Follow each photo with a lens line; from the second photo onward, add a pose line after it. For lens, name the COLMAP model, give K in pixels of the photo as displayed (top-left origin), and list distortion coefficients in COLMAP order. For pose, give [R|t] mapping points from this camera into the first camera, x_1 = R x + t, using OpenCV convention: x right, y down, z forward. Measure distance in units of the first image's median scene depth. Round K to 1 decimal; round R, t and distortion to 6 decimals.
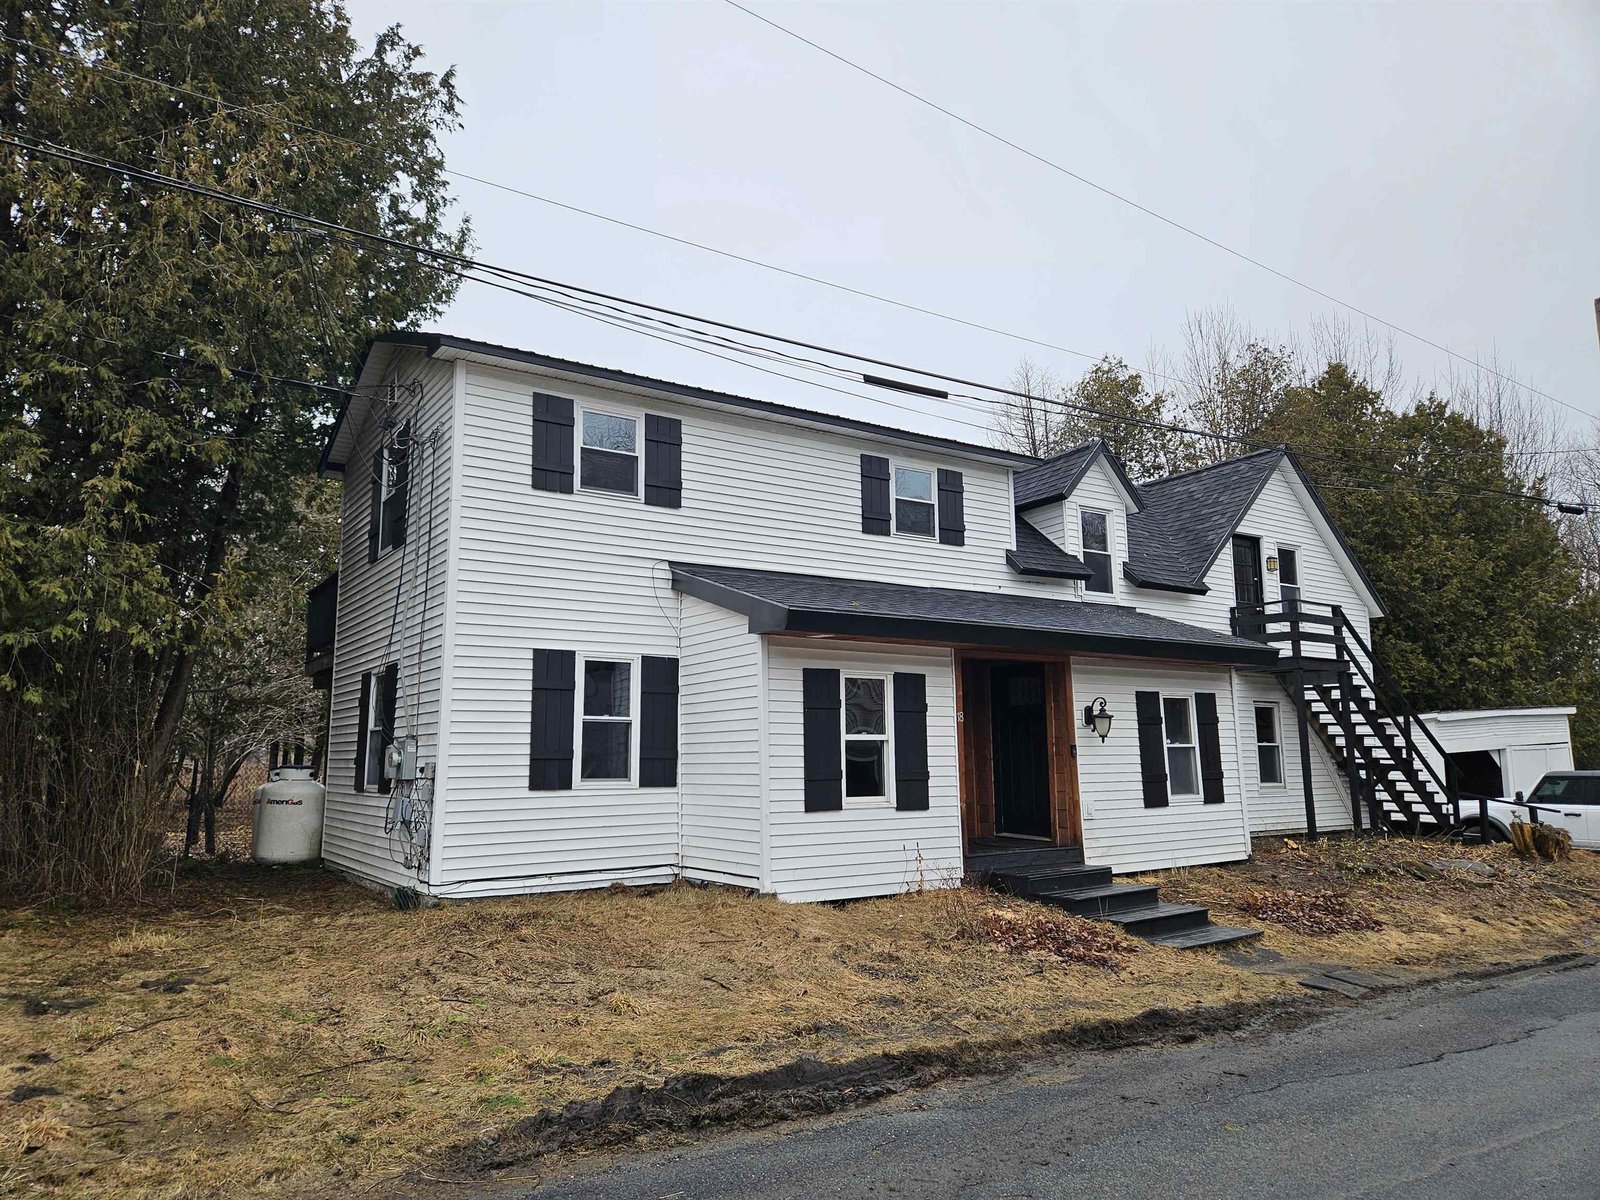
lens RADIAL K [[1069.0, 0, 801.6], [0, 1069.0, 597.4], [0, 0, 1]] dist [0.037433, -0.003132]
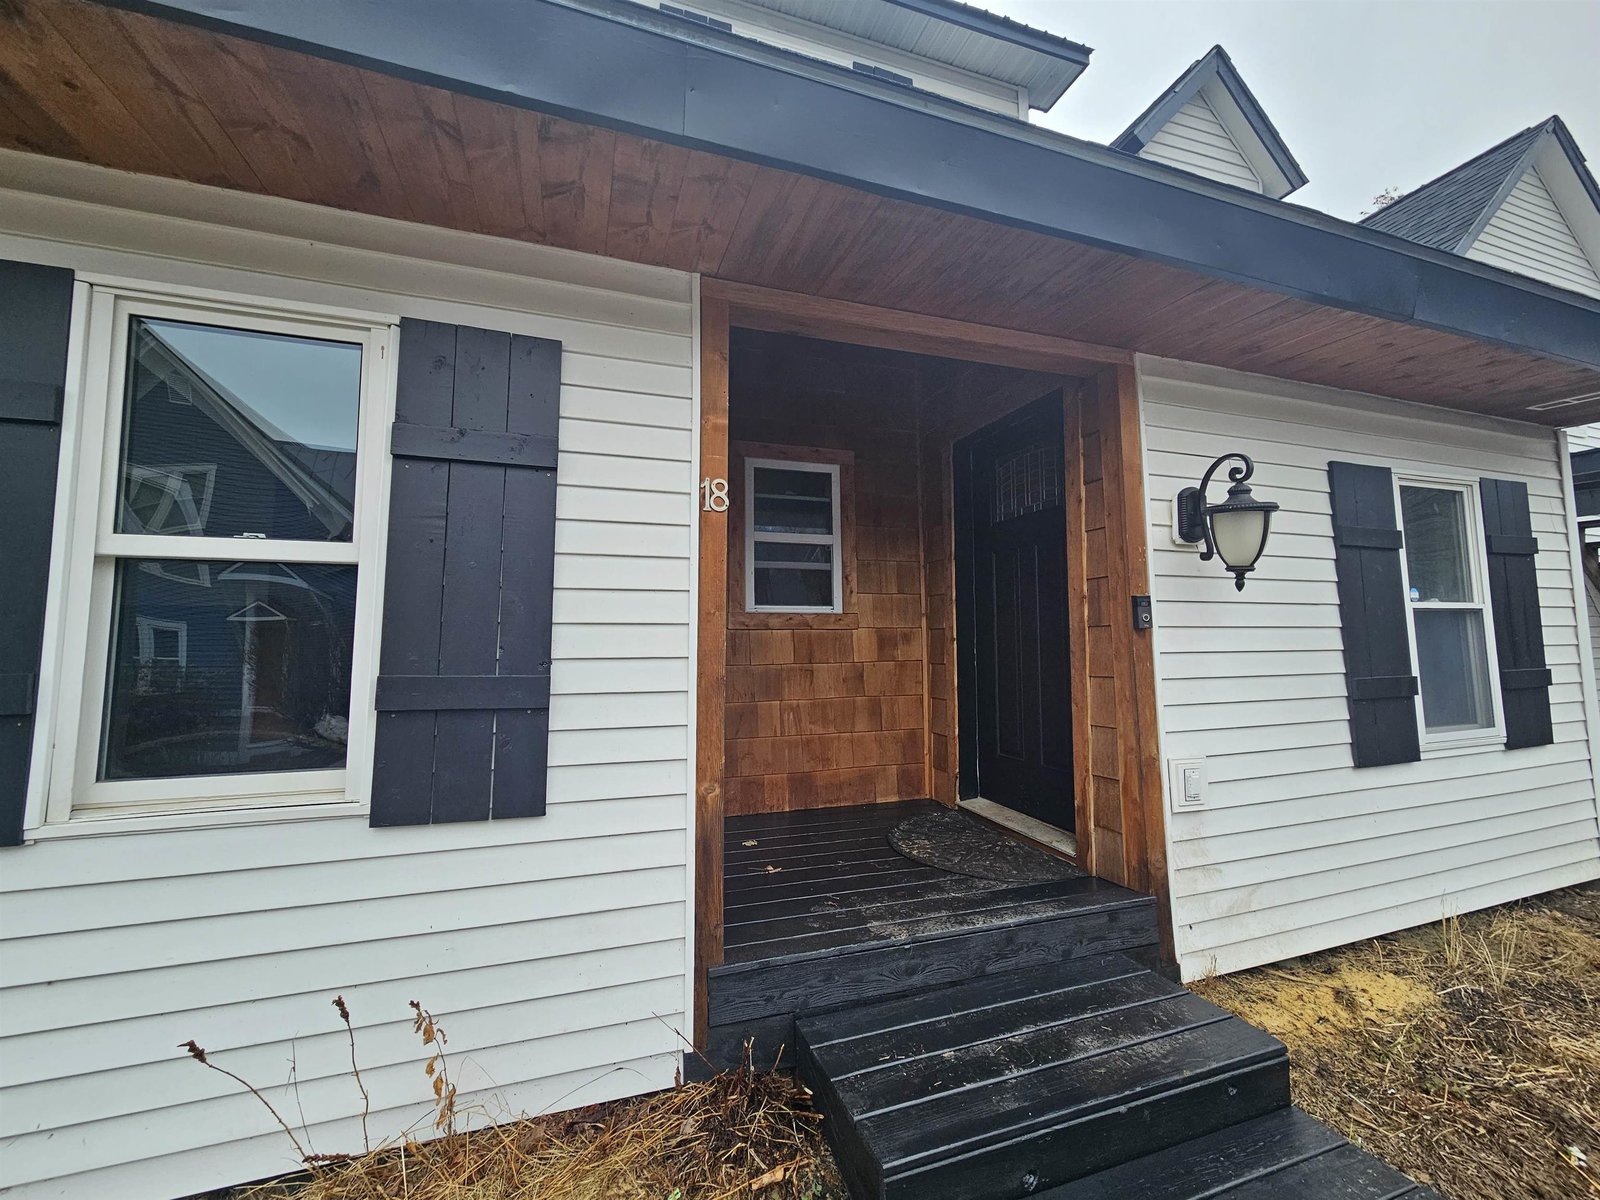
lens RADIAL K [[654.6, 0, 787.6], [0, 654.6, 593.9], [0, 0, 1]] dist [-0.002770, 0.000268]
pose [[0.962251, -0.015048, -0.271746, 0.194733], [0.035948, 0.996750, 0.072097, 0.113702], [0.269778, -0.079144, 0.959665, 0.743056]]
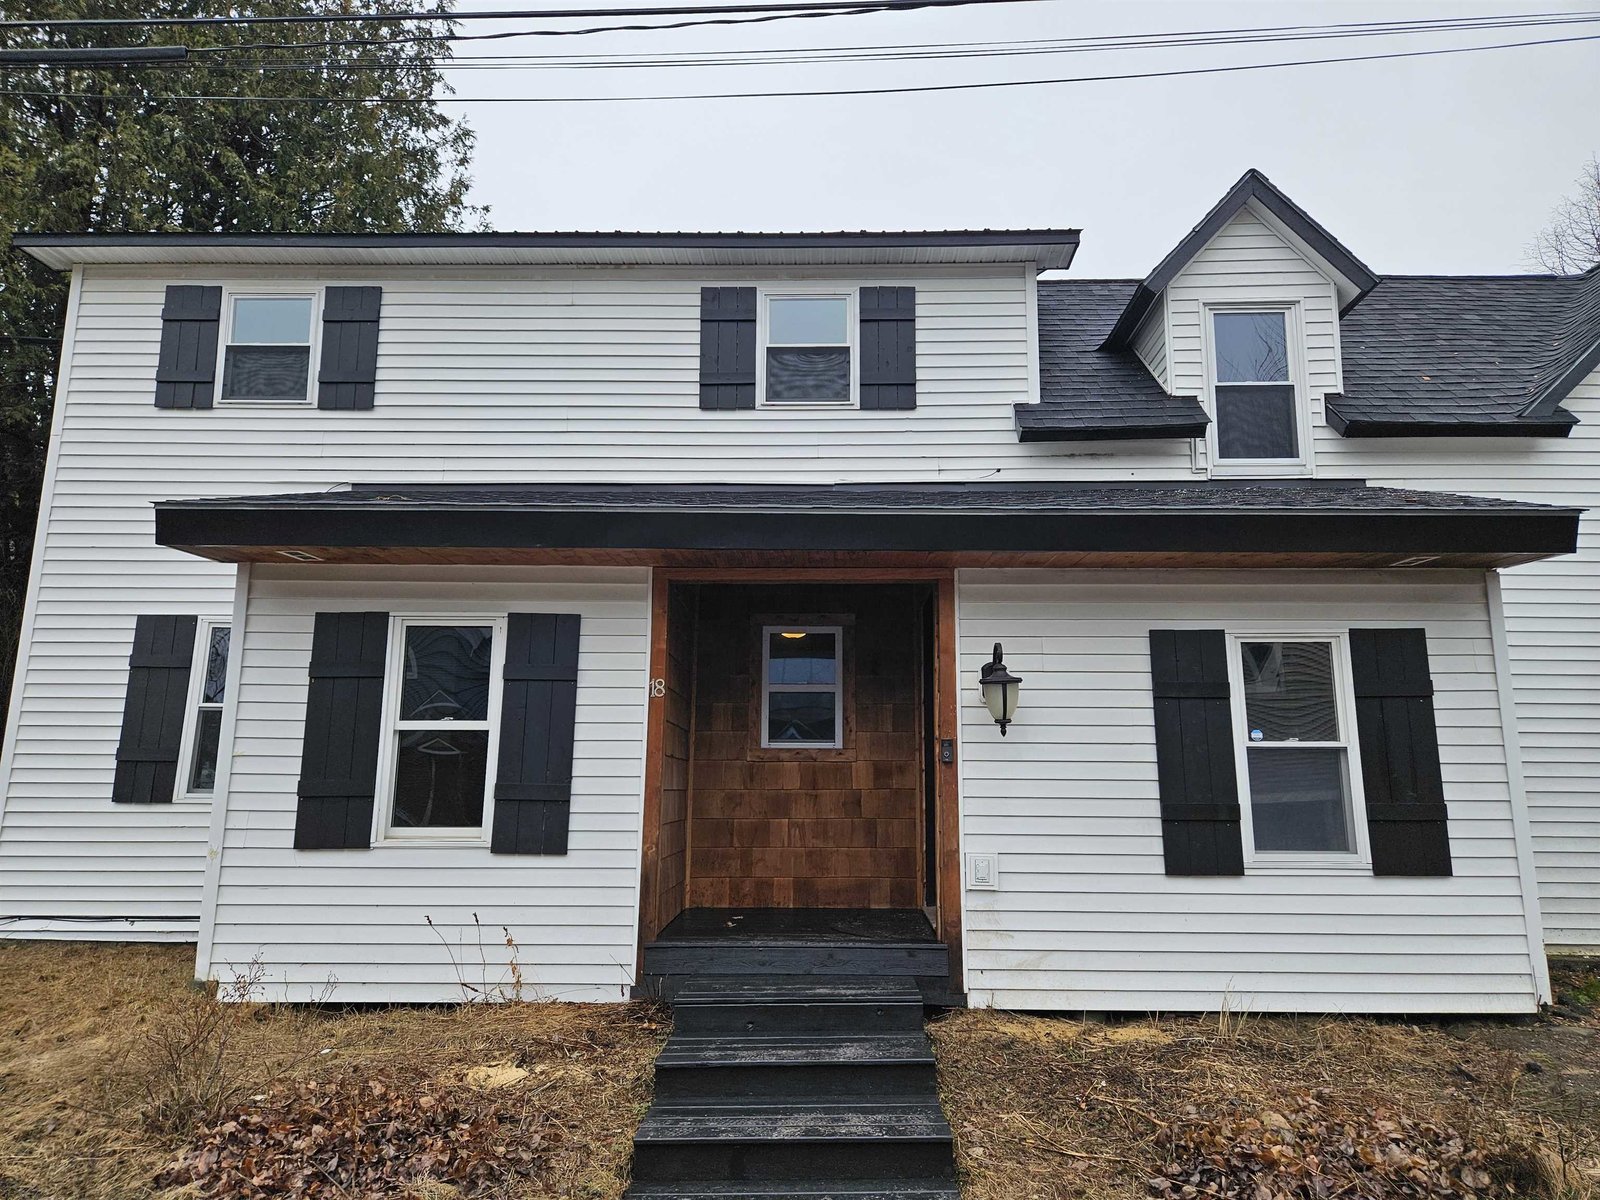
lens RADIAL K [[1069.0, 0, 813.4], [0, 1069.0, 606.2], [0, 0, 1]] dist [0.037433, -0.003132]
pose [[0.817733, -0.079728, -0.570049, 0.477045], [0.072233, 0.996745, -0.035789, 0.085471], [0.571047, -0.011910, 0.820831, 0.533179]]
